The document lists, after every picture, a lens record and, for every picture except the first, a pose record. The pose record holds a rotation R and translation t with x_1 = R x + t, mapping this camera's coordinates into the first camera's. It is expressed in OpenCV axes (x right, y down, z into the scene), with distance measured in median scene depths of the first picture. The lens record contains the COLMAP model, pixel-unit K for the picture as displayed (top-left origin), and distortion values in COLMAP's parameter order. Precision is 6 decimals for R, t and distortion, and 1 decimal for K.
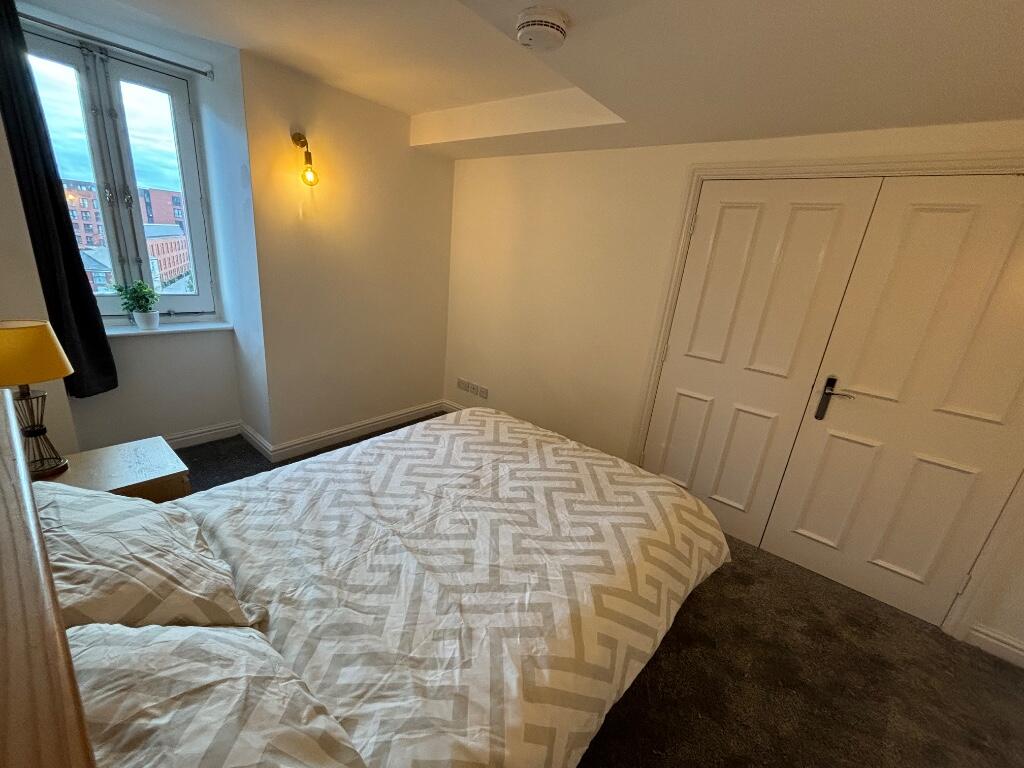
lens RADIAL K [[409.6, 0, 512.0], [0, 409.6, 384.0], [0, 0, 1]] dist [0.000151, -0.000012]
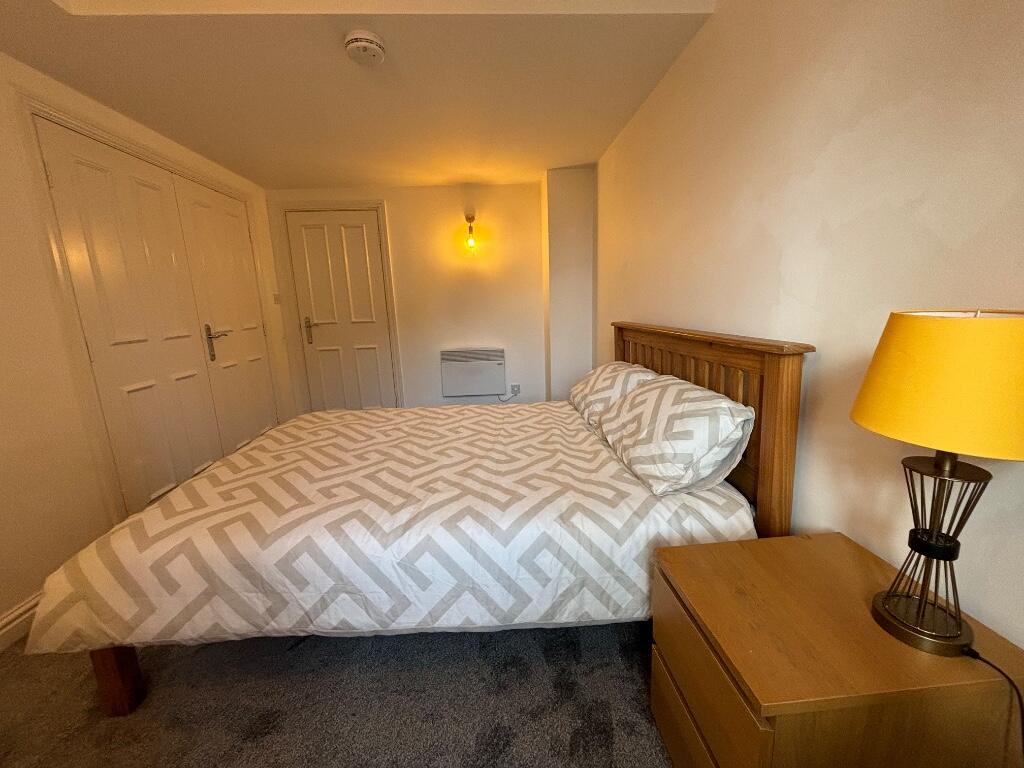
lens RADIAL K [[409.6, 0, 512.0], [0, 409.6, 384.0], [0, 0, 1]] dist [0.000151, -0.000012]
pose [[-0.688176, -0.208083, 0.695065, -0.802188], [0.200413, 0.866202, 0.457743, -0.251514], [-0.697315, 0.454308, -0.554397, 1.108708]]
